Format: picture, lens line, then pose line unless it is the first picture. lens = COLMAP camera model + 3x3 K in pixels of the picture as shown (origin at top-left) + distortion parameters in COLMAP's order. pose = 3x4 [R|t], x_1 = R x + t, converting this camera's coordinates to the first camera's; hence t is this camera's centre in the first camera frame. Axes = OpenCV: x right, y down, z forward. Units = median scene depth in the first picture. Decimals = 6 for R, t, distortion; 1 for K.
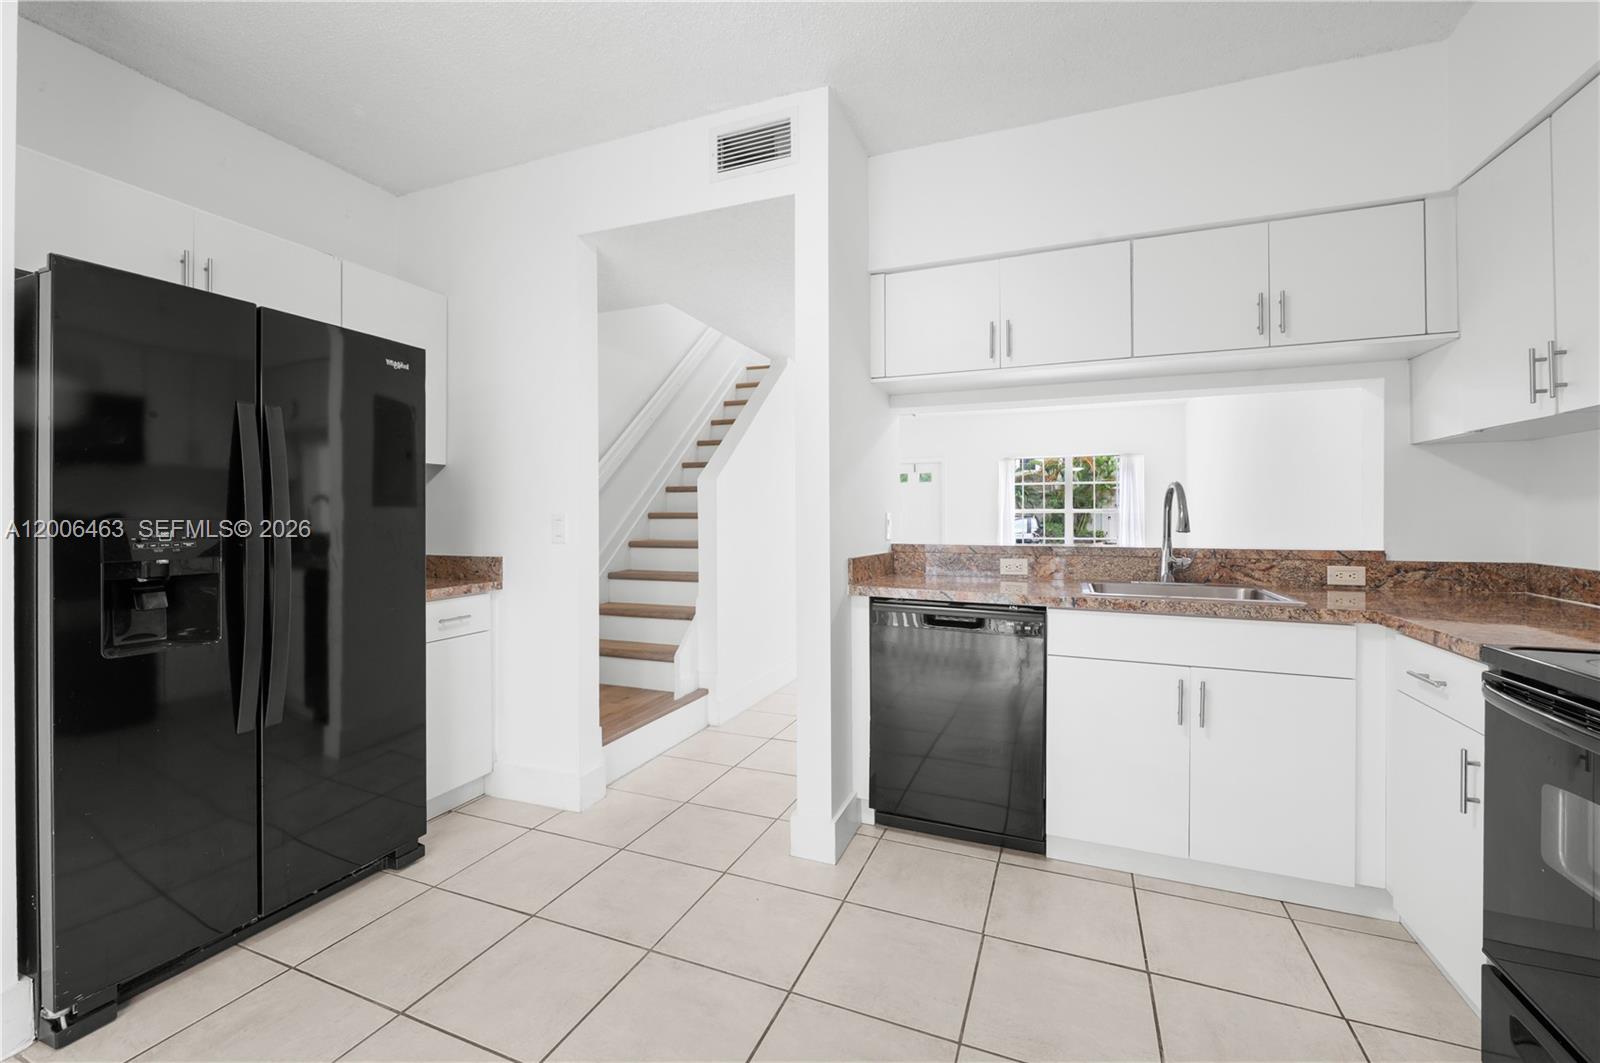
lens RADIAL K [[656.0, 0, 796.7], [0, 656.0, 515.7], [0, 0, 1]] dist [-0.007752, 0.000126]
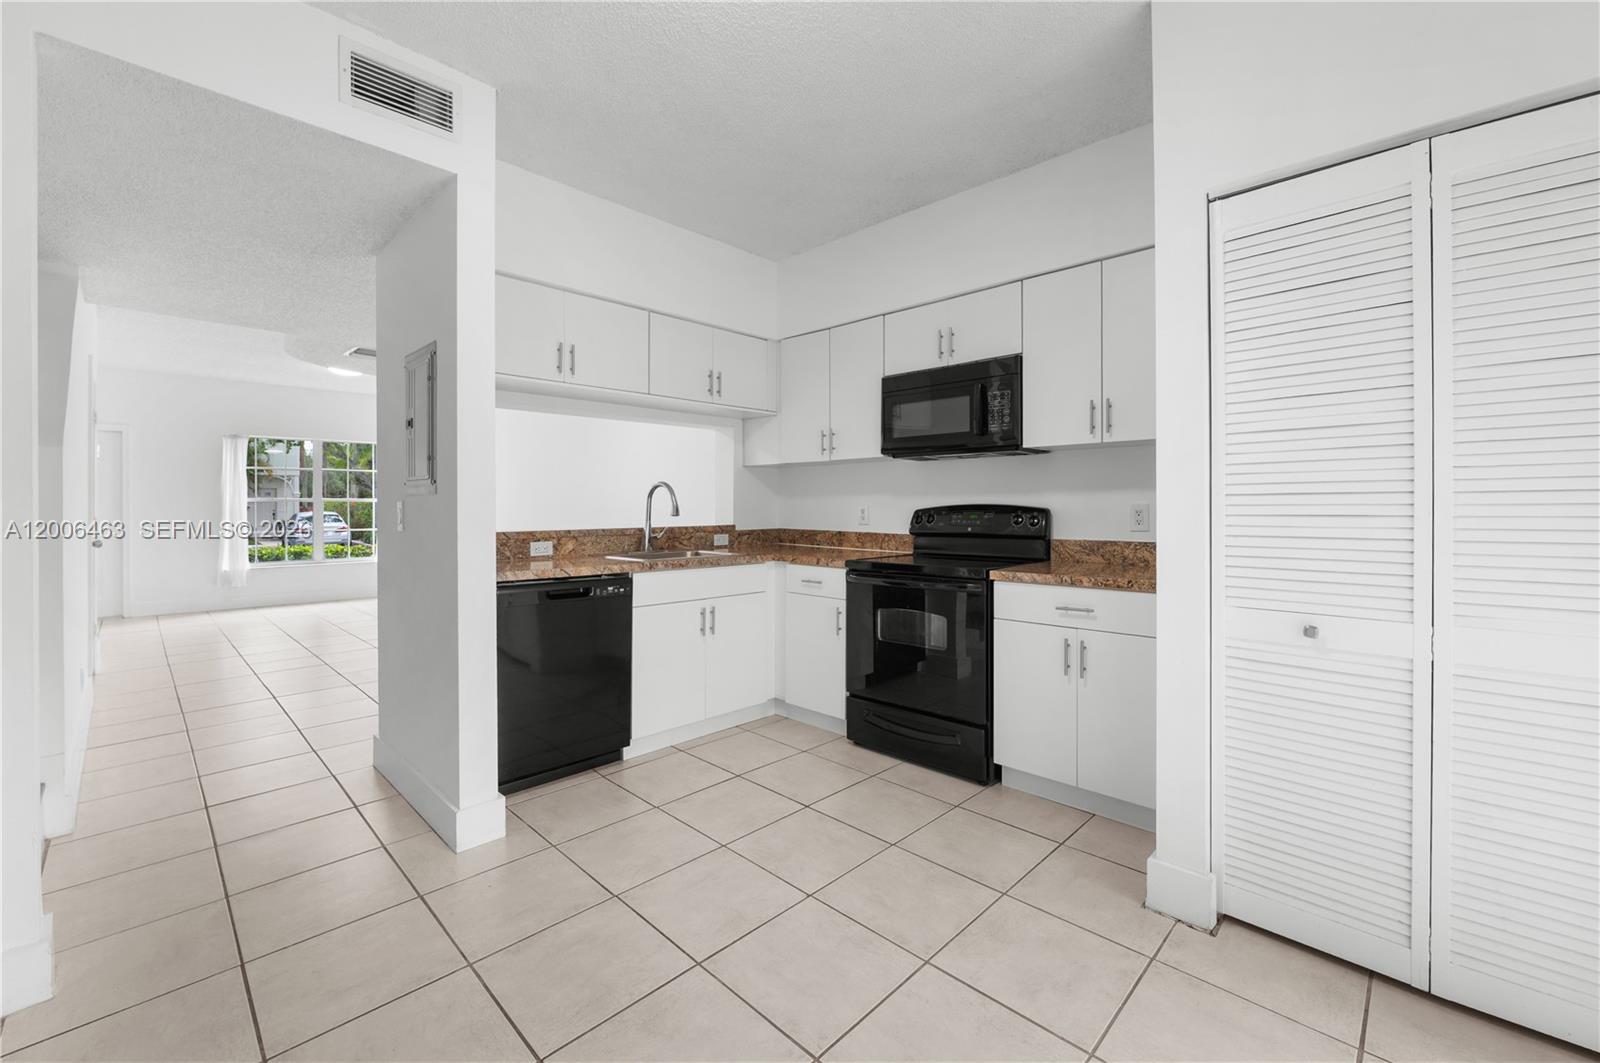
lens RADIAL K [[656.0, 0, 803.0], [0, 656.0, 509.3], [0, 0, 1]] dist [-0.007752, 0.000126]
pose [[0.375777, -0.006458, 0.926688, -0.644697], [0.000742, 0.999977, 0.006668, 0.000112], [-0.926710, -0.001818, 0.375773, 0.141740]]
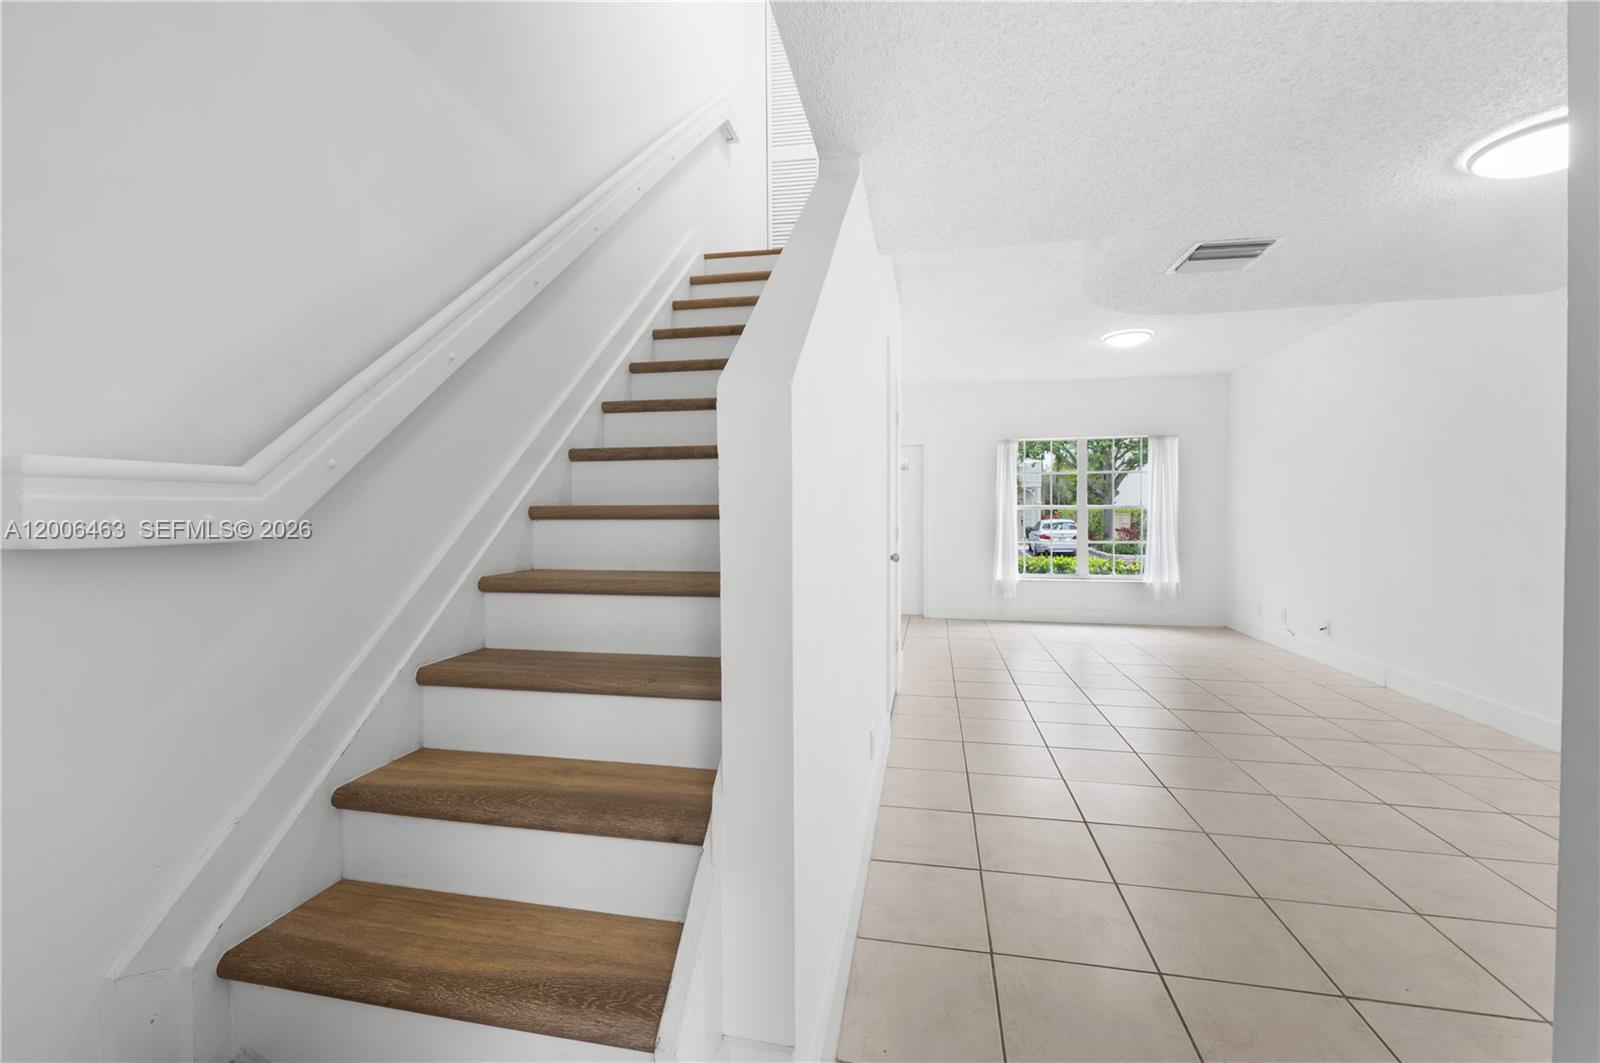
lens RADIAL K [[656.0, 0, 803.7], [0, 656.0, 532.5], [0, 0, 1]] dist [-0.007752, 0.000126]
pose [[0.982497, -0.006679, 0.186156, -0.251965], [0.001523, 0.999612, 0.027824, 0.003547], [-0.186270, -0.027054, 0.982126, 1.053737]]
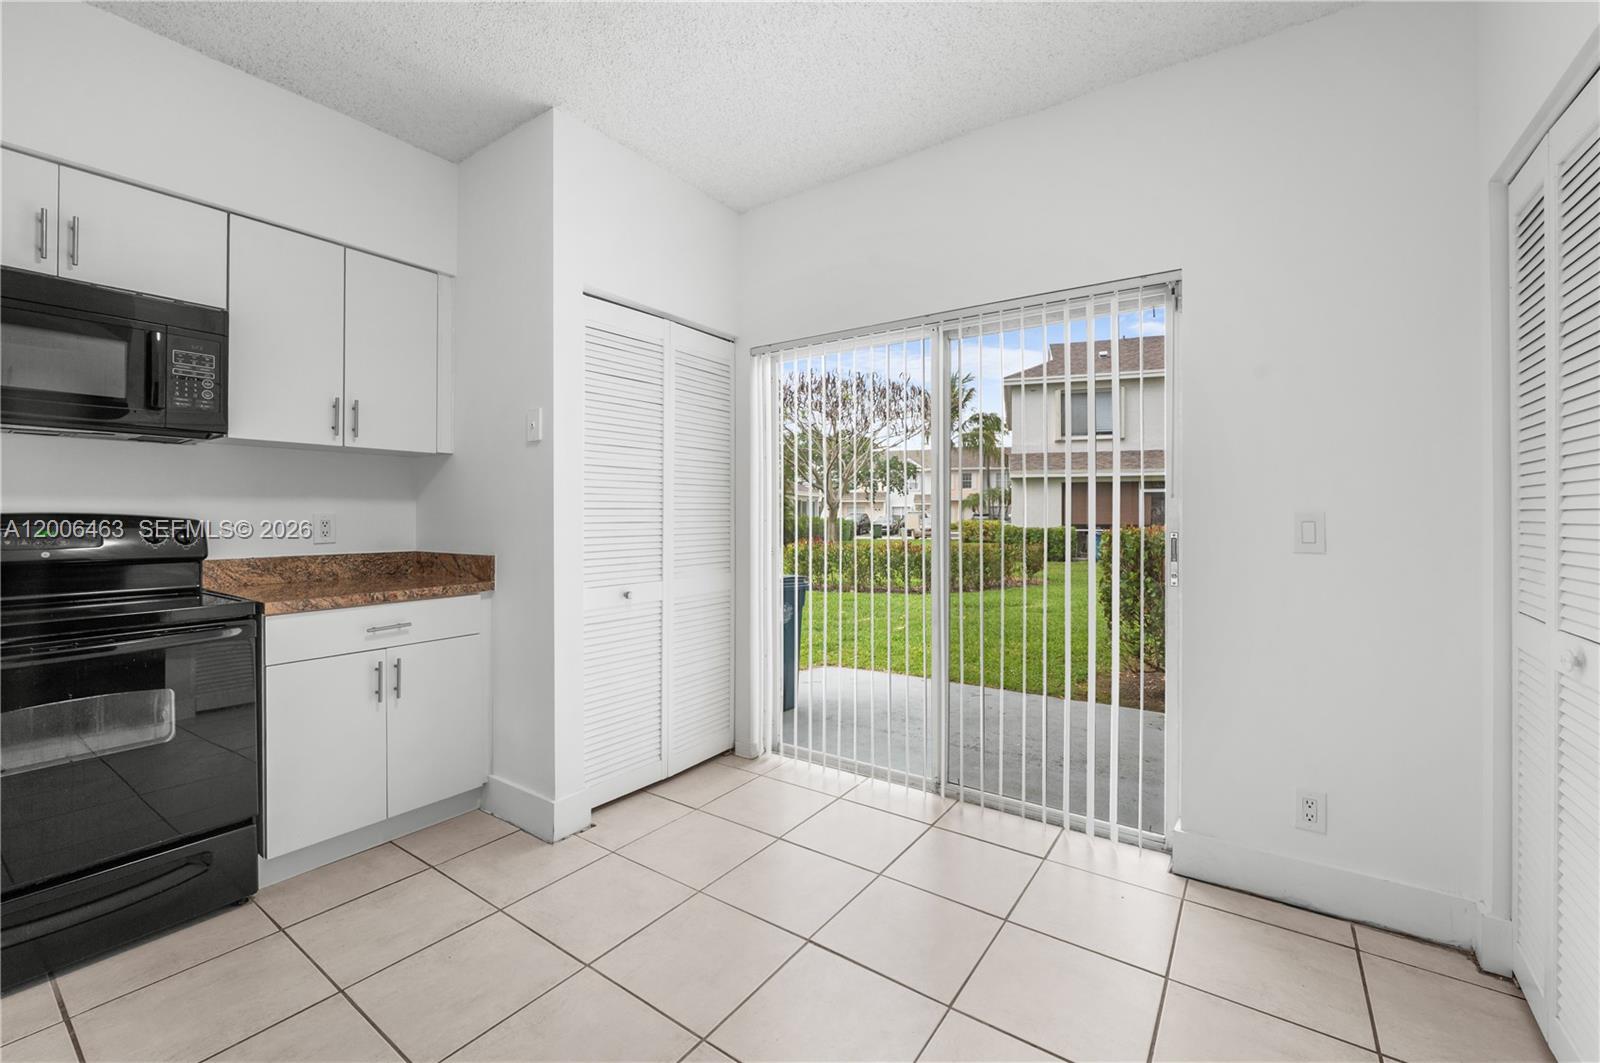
lens RADIAL K [[656.0, 0, 800.2], [0, 656.0, 516.5], [0, 0, 1]] dist [-0.007752, 0.000126]
pose [[-0.974486, -0.001422, 0.224445, -0.123356], [-0.002146, 0.999993, -0.002983, 0.007111], [-0.224439, -0.003388, -0.974482, 1.445247]]
